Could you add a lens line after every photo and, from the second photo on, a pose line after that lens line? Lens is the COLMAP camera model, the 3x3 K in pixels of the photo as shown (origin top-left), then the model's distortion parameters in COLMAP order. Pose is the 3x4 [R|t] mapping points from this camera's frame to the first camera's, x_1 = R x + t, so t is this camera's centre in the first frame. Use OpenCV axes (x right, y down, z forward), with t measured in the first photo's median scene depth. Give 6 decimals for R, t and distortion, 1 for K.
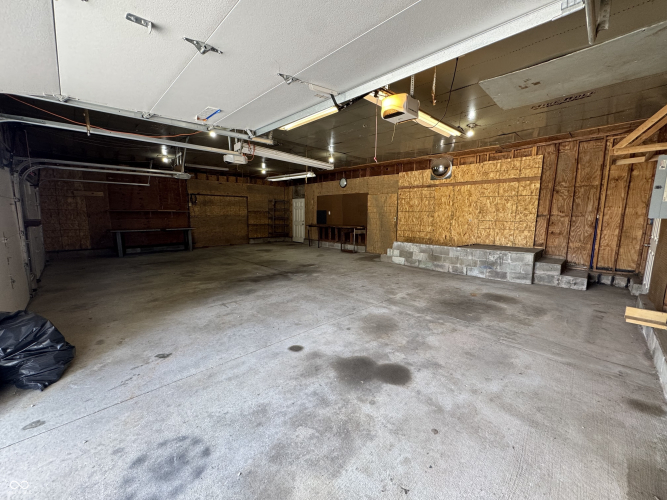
lens RADIAL K [[267.5, 0, 333.1], [0, 267.5, 253.2], [0, 0, 1]] dist [-0.000652, -0.000718]
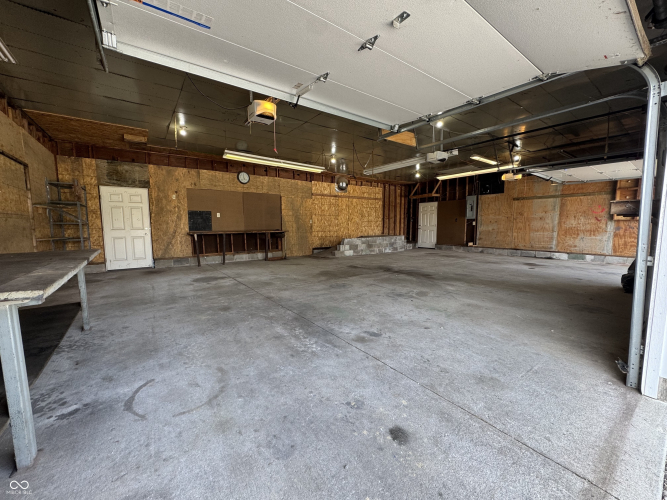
lens RADIAL K [[267.5, 0, 333.9], [0, 267.5, 247.6], [0, 0, 1]] dist [-0.000652, -0.000718]
pose [[0.138038, -0.090146, 0.986316, -1.276256], [0.153770, 0.985724, 0.068571, -0.122363], [-0.978417, 0.142200, 0.149929, 1.117319]]
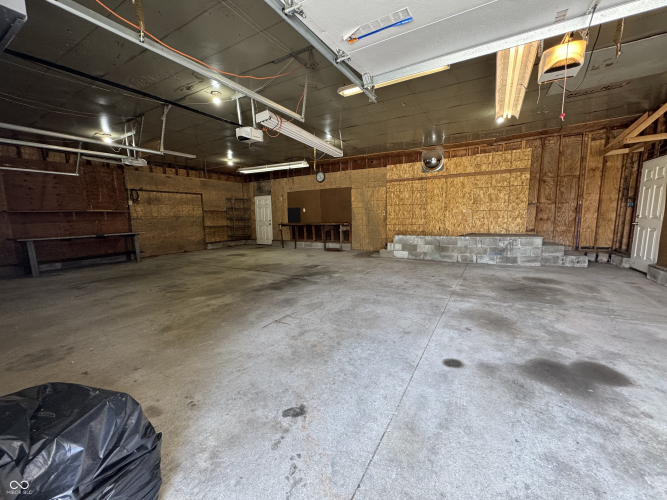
lens RADIAL K [[267.5, 0, 333.5], [0, 267.5, 252.5], [0, 0, 1]] dist [-0.000652, -0.000718]
pose [[0.962566, -0.063586, 0.263484, -0.312285], [0.067001, 0.997745, -0.003986, 0.009361], [-0.262636, 0.021491, 0.964656, 0.165680]]
